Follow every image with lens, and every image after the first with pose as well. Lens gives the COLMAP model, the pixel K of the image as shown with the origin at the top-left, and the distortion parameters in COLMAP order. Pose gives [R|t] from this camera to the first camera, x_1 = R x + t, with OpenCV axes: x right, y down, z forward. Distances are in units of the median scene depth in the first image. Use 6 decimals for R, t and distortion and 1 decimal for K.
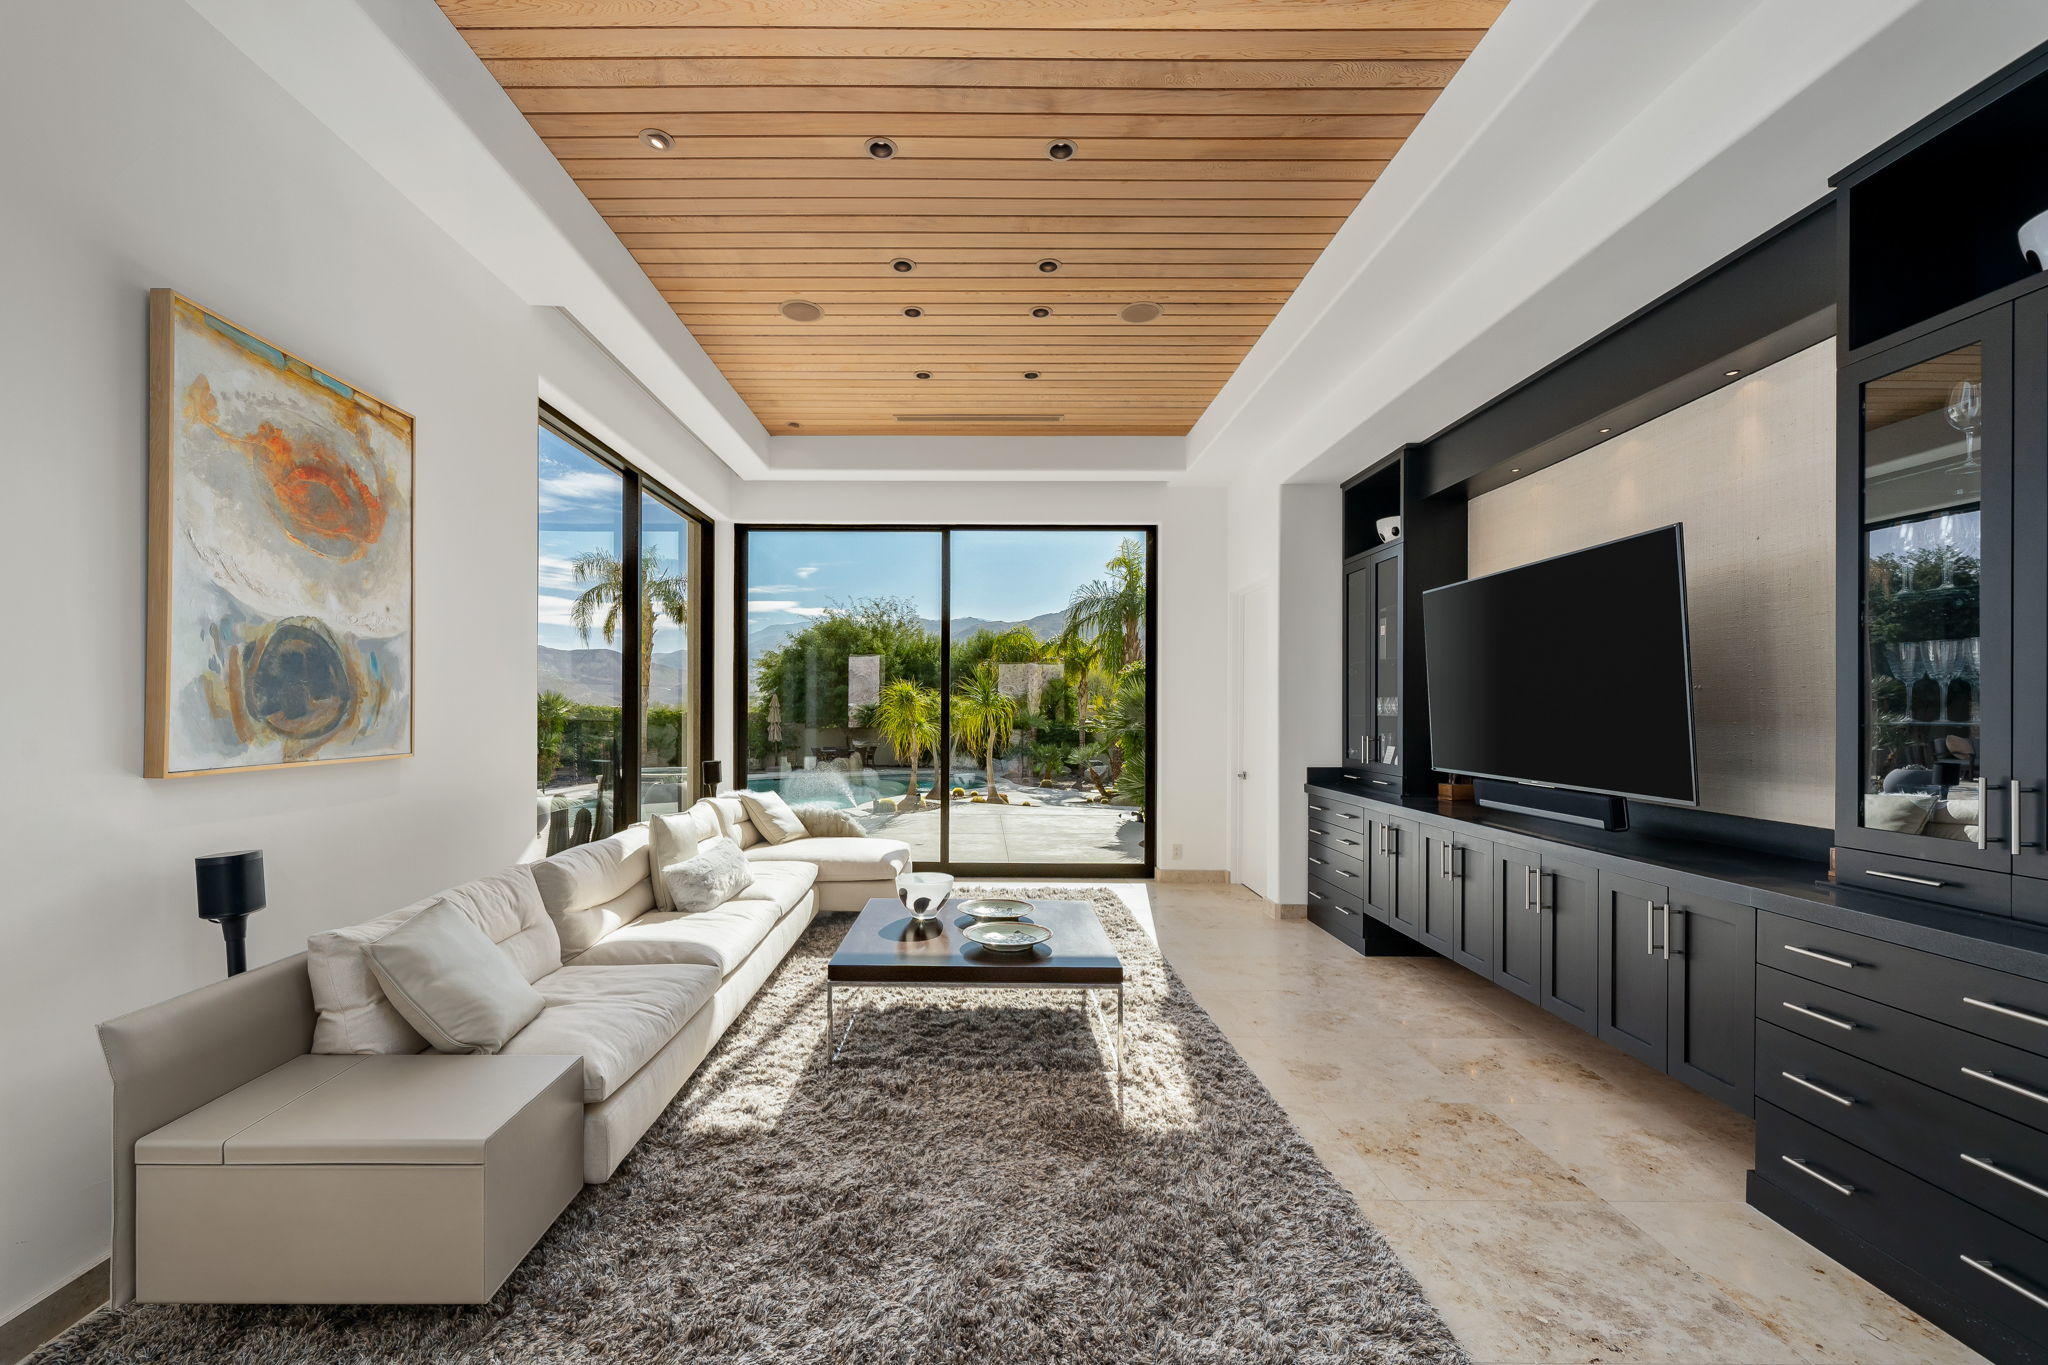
lens RADIAL K [[865.6, 0, 1022.0], [0, 865.6, 696.0], [0, 0, 1]] dist [0.000002, -0.000334]
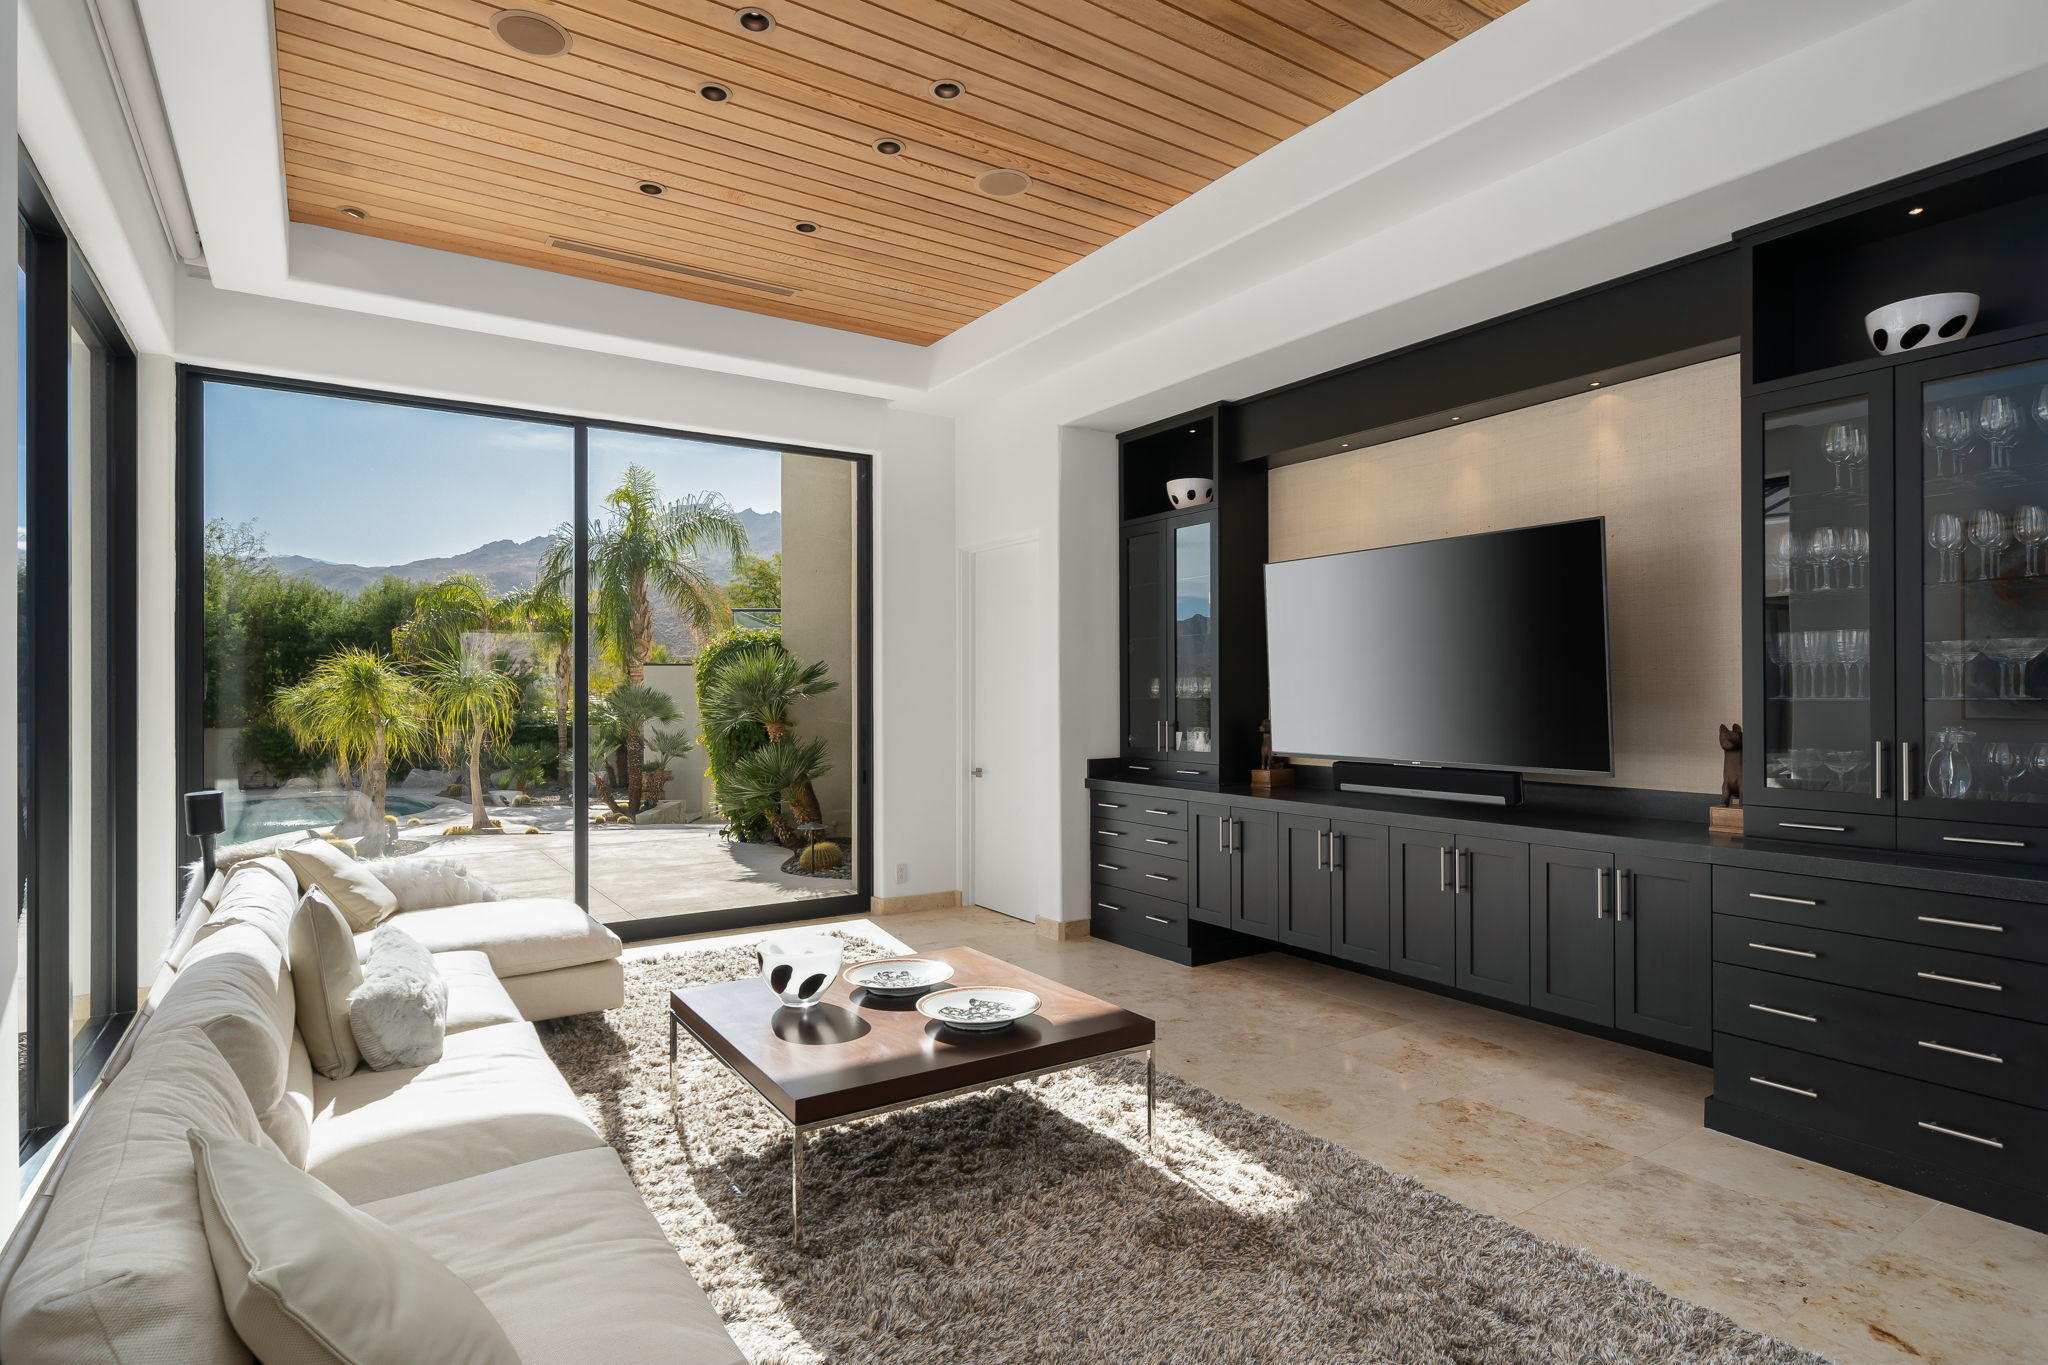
lens RADIAL K [[1060.6, 0, 1025.3], [0, 1060.6, 679.5], [0, 0, 1]] dist [0.004826, 0.000180]
pose [[0.832991, -0.000956, 0.553286, -0.372787], [-0.000743, 0.999996, 0.002847, 0.000880], [-0.553287, -0.002782, 0.832986, 0.191929]]
